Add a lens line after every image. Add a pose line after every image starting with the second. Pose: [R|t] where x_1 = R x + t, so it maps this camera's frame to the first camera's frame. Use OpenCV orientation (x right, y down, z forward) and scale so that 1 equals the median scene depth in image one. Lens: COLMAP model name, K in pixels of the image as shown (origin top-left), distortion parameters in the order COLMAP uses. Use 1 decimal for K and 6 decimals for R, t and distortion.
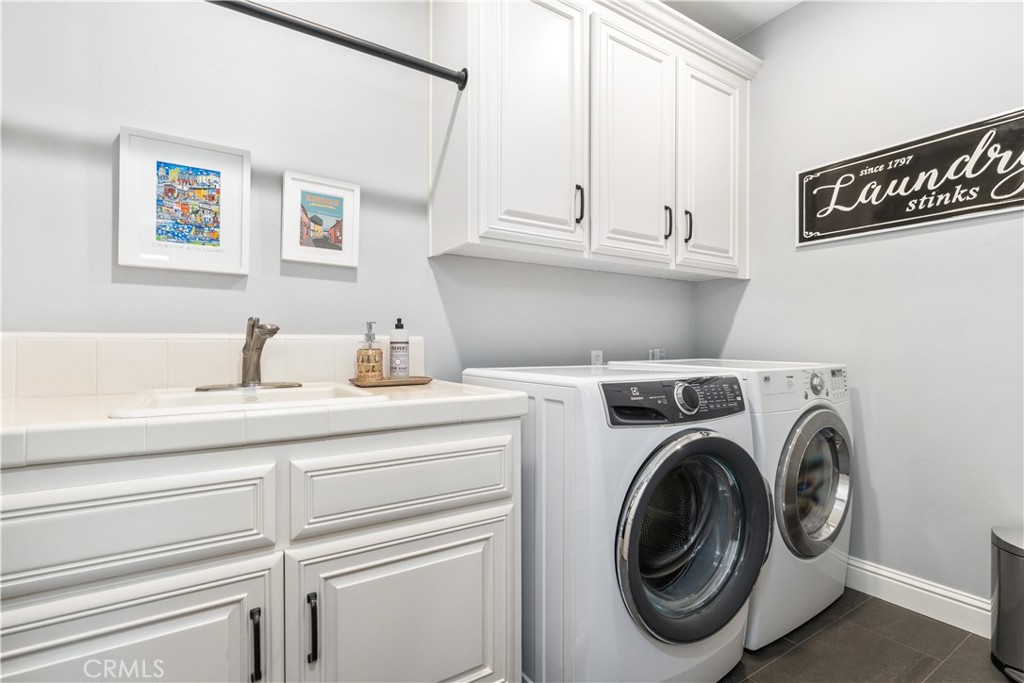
lens RADIAL K [[478.0, 0, 510.5], [0, 478.0, 345.5], [0, 0, 1]] dist [0.041056, 0.000315]
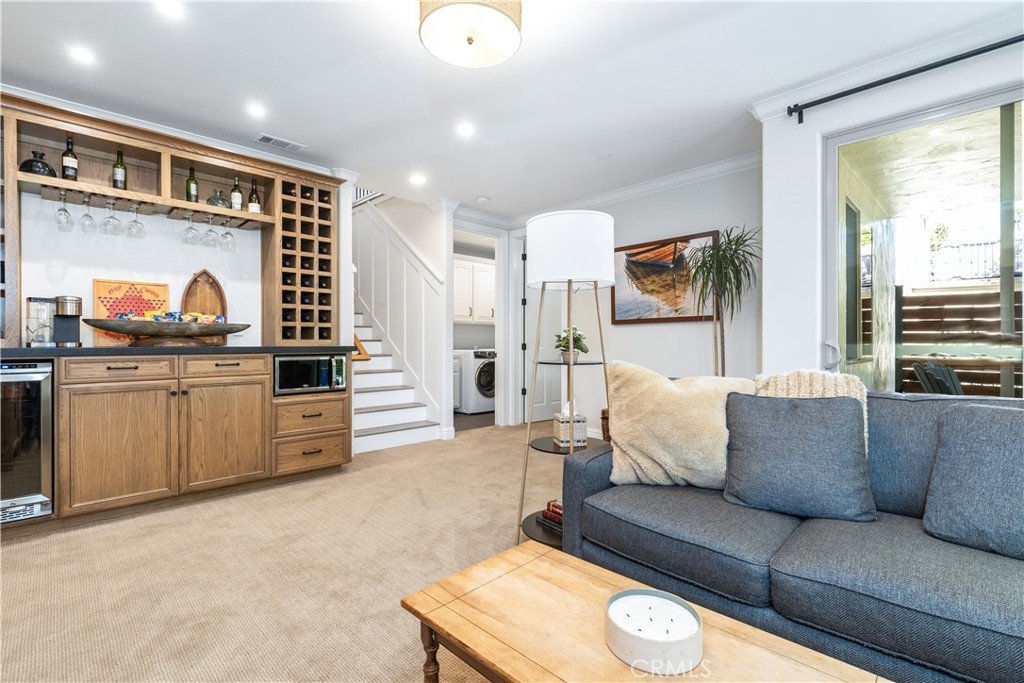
lens RADIAL K [[478.0, 0, 508.9], [0, 478.0, 342.2], [0, 0, 1]] dist [0.041056, 0.000315]
pose [[0.976661, 0.001206, 0.214785, -0.650079], [-0.001681, 0.999997, 0.002030, -0.051506], [-0.214782, -0.002344, 0.976659, -4.824072]]
